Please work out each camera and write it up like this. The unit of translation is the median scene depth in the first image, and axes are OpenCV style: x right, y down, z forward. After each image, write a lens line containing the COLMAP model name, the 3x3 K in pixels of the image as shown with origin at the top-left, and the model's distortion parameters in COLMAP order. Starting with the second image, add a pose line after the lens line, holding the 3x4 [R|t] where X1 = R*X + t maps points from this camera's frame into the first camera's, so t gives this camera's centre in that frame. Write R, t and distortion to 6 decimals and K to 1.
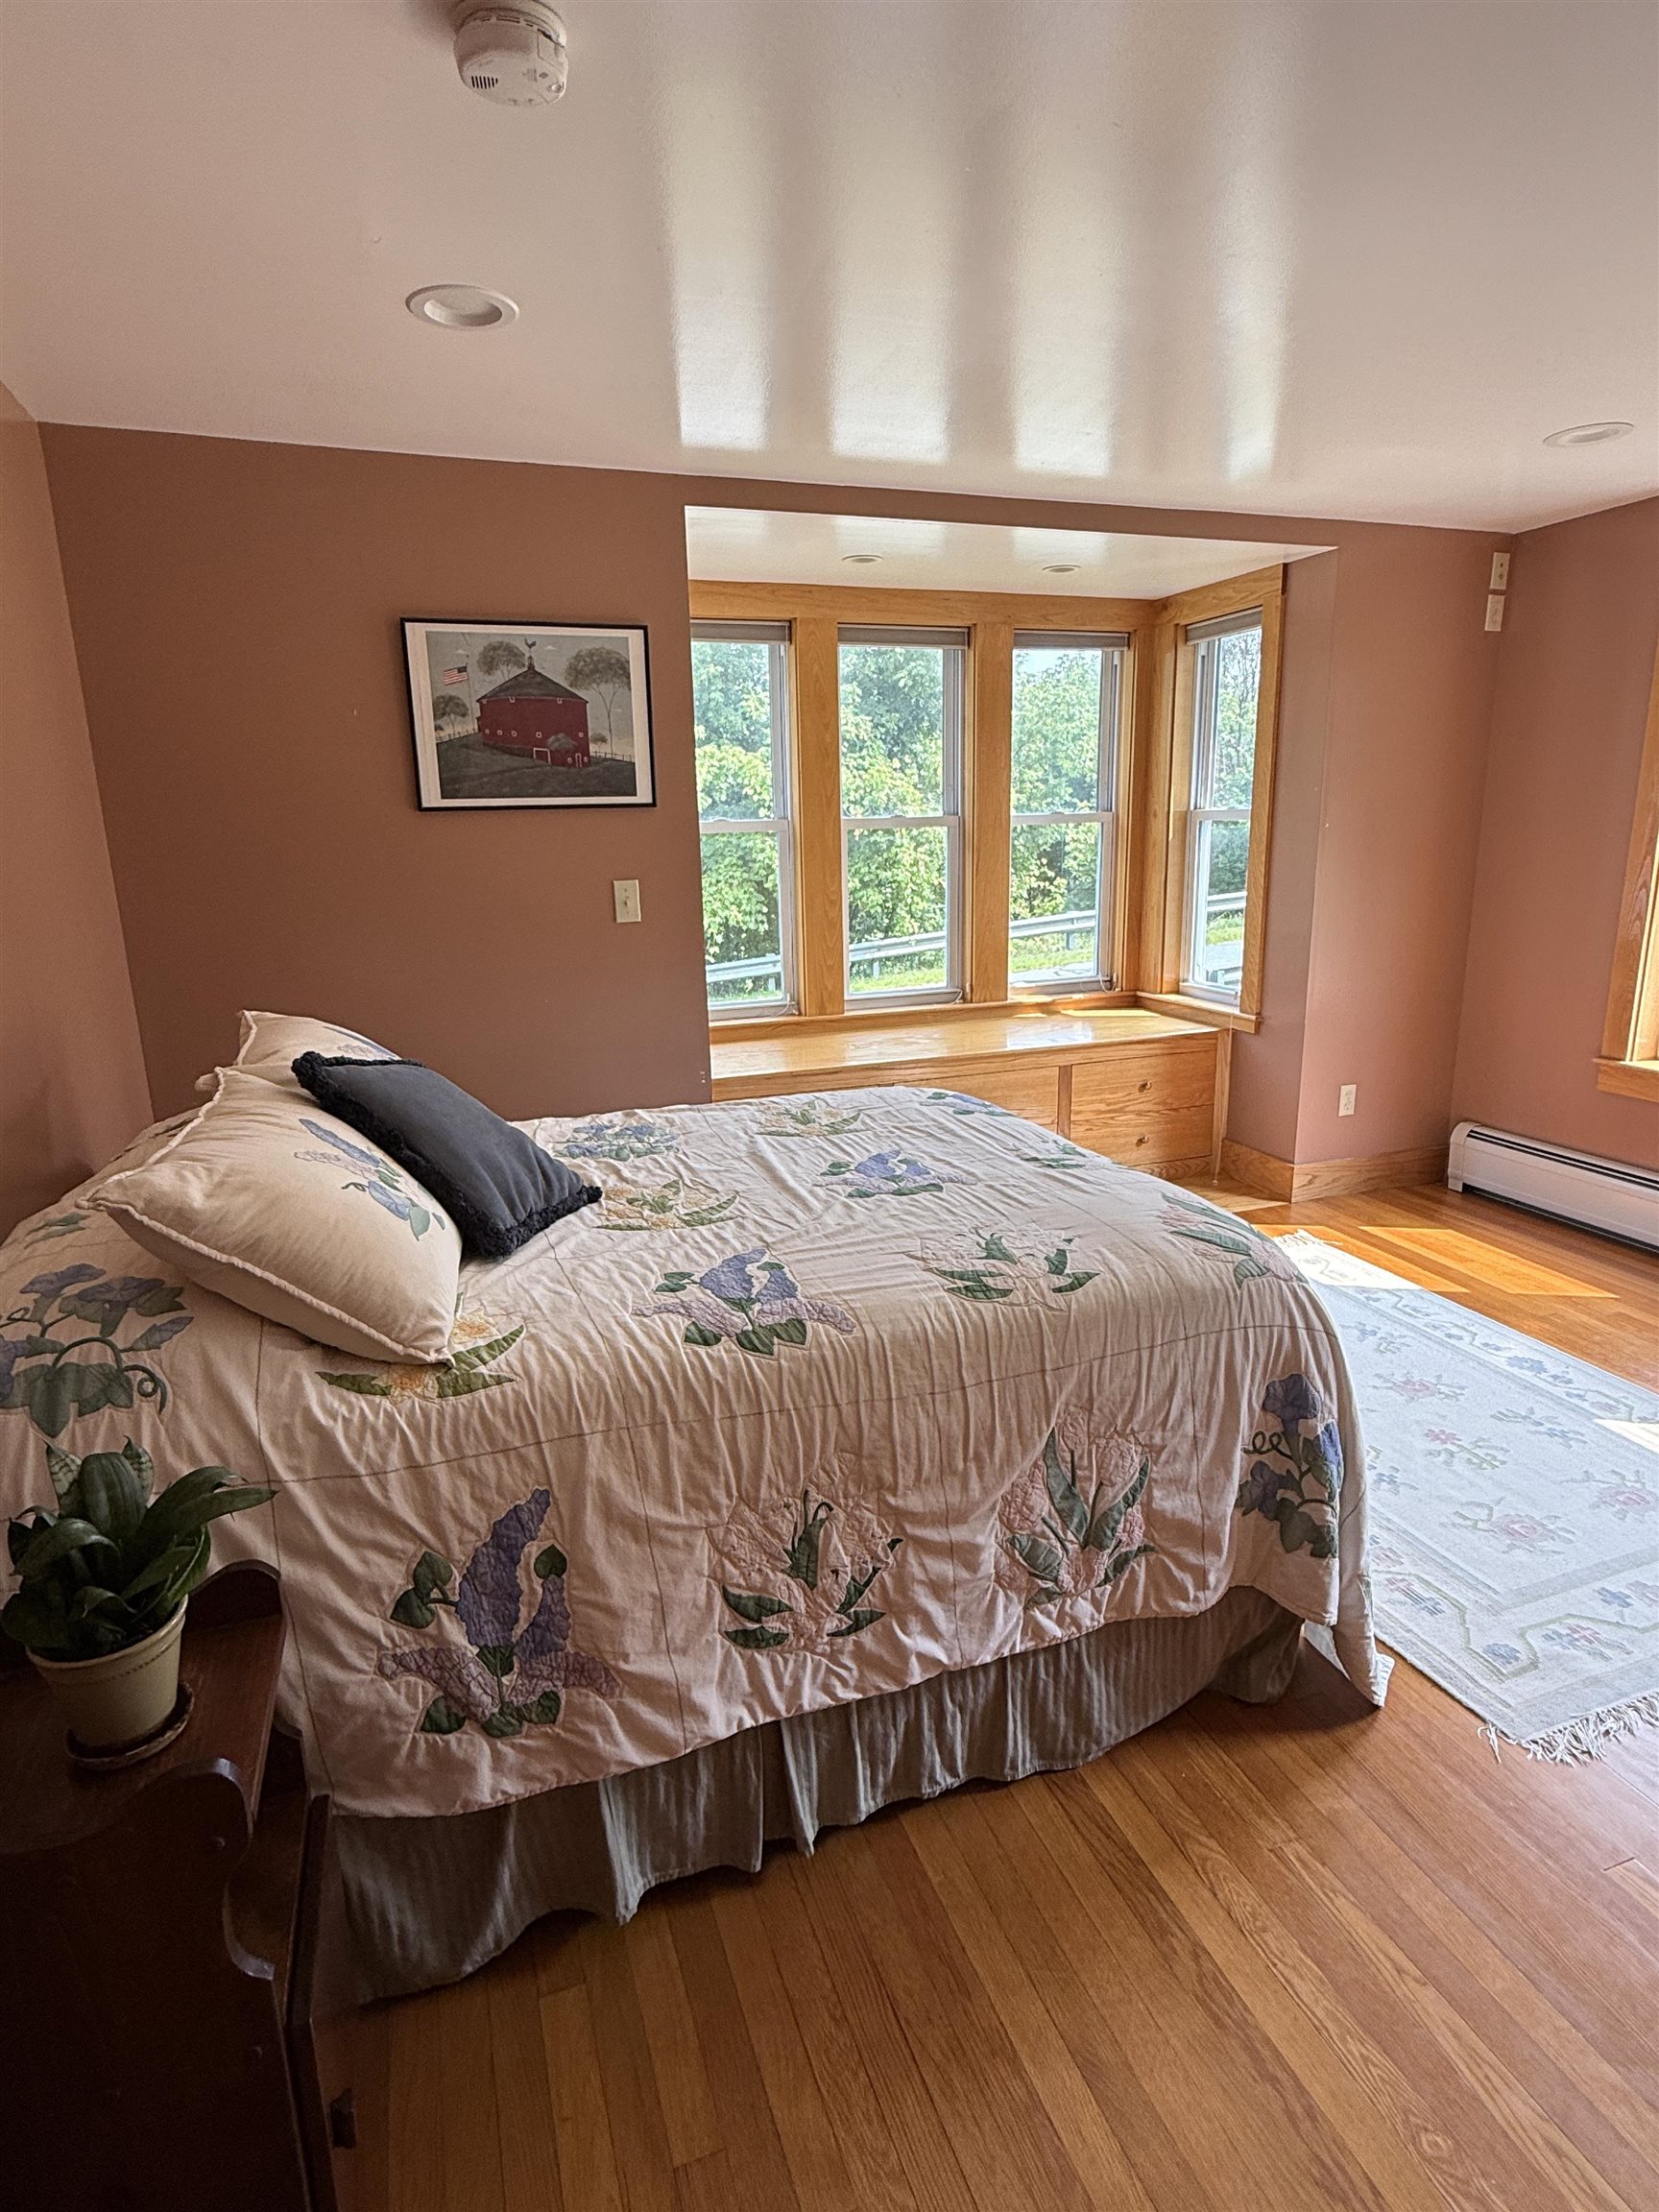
lens RADIAL K [[1183.8, 0, 828.5], [0, 1183.8, 1098.1], [0, 0, 1]] dist [0.000972, -0.002181]
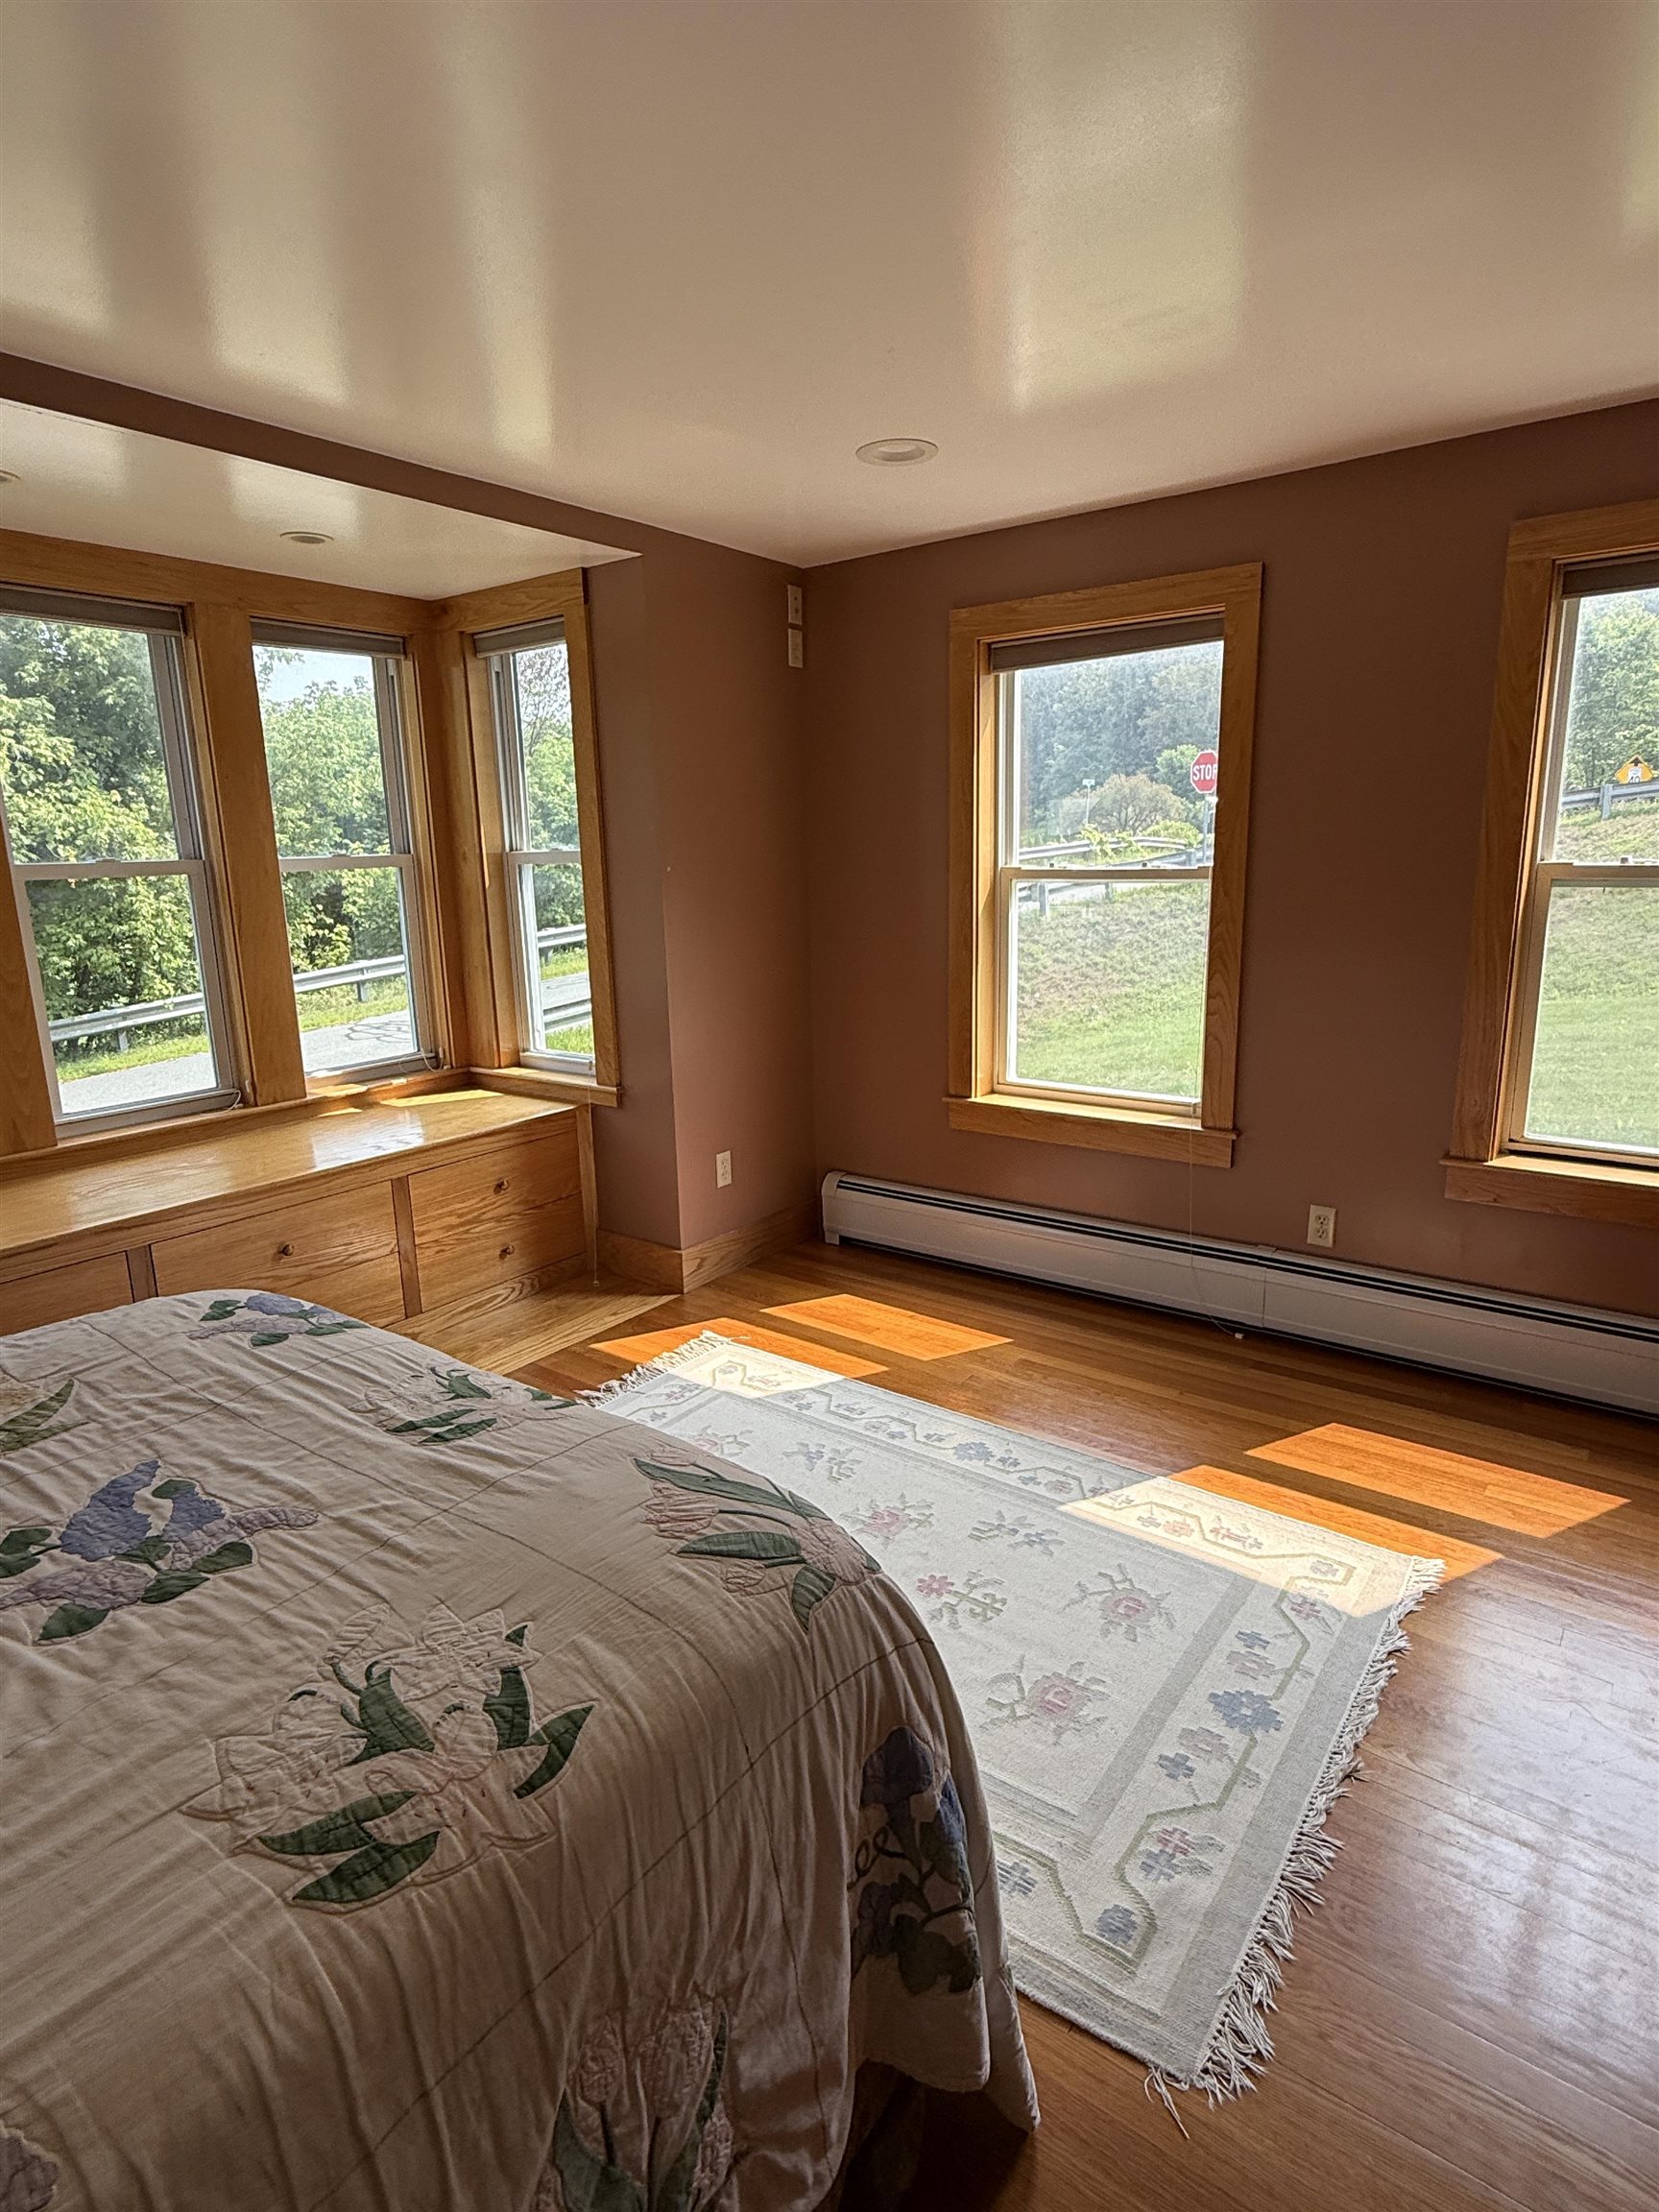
lens RADIAL K [[1183.8, 0, 828.2], [0, 1183.8, 1113.9], [0, 0, 1]] dist [0.000972, -0.002181]
pose [[0.837193, -0.119065, 0.533790, 0.030470], [0.129949, 0.991369, 0.017319, -0.056053], [-0.531245, 0.054866, 0.845440, 0.227675]]
